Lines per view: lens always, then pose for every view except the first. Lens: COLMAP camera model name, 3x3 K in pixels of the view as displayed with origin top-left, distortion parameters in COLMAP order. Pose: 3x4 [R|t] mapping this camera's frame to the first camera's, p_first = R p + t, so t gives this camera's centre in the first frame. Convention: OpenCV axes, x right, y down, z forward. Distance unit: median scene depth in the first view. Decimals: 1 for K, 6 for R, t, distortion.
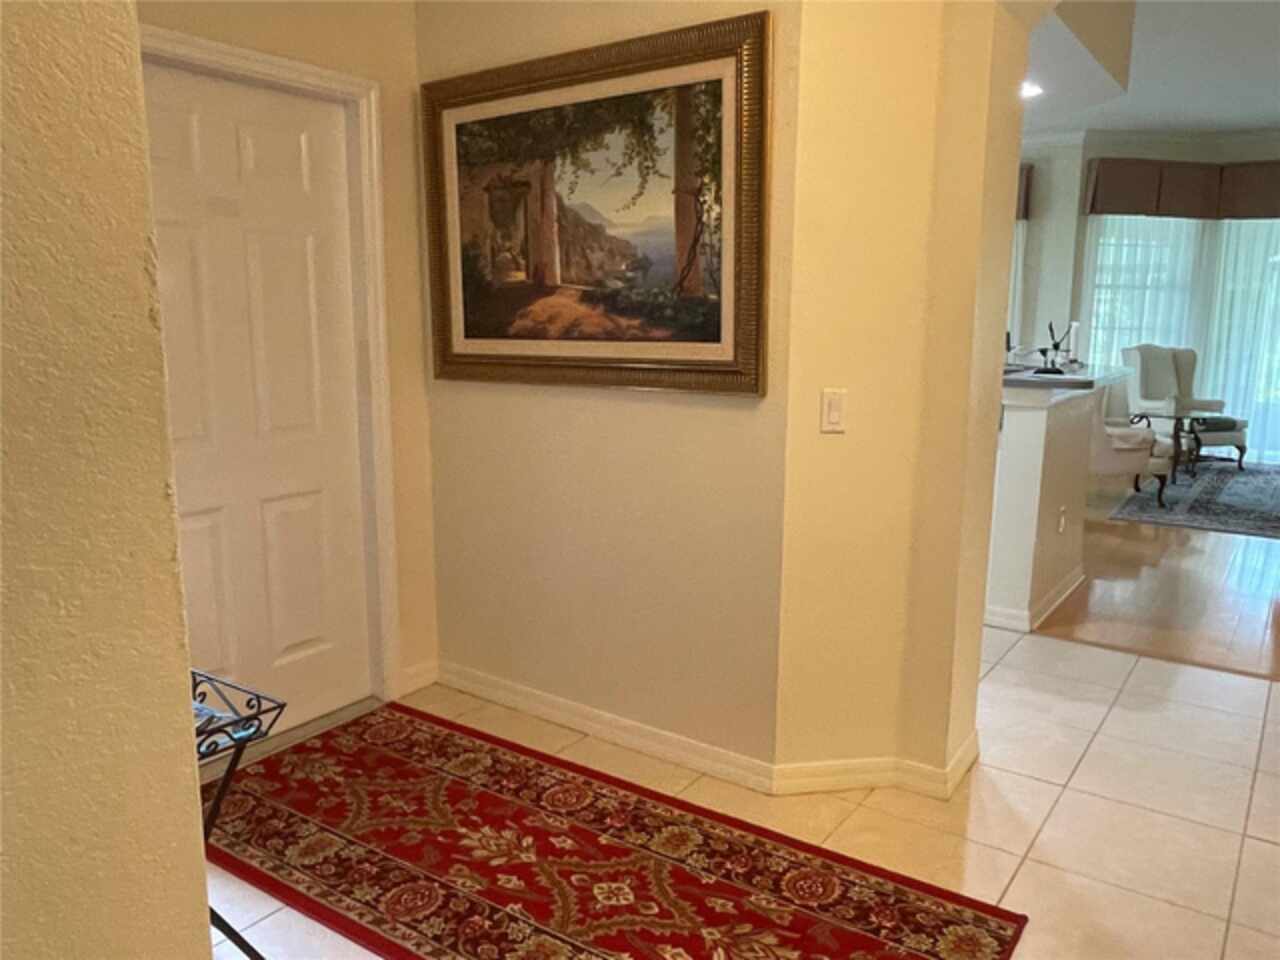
lens RADIAL K [[963.0, 0, 640.0], [0, 963.0, 480.0], [0, 0, 1]] dist [-0.000537, -0.001101]
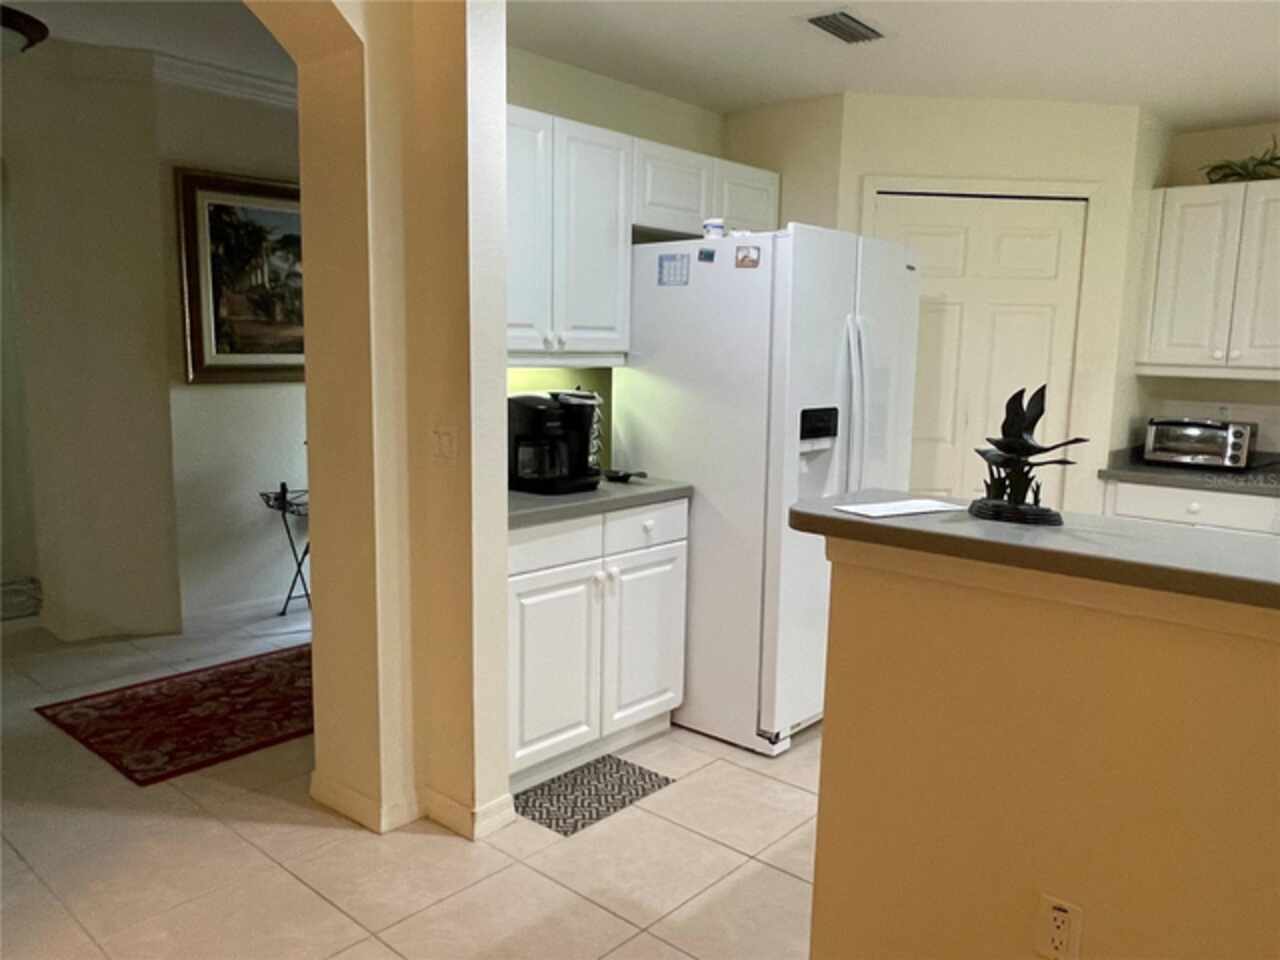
lens RADIAL K [[934.3, 0, 640.0], [0, 934.3, 480.0], [0, 0, 1]] dist [0.001049, -0.002906]
pose [[0.119013, -0.140608, 0.982886, -1.413694], [0.152893, 0.980710, 0.121784, -0.025262], [-0.981050, 0.135783, 0.138215, 0.148710]]
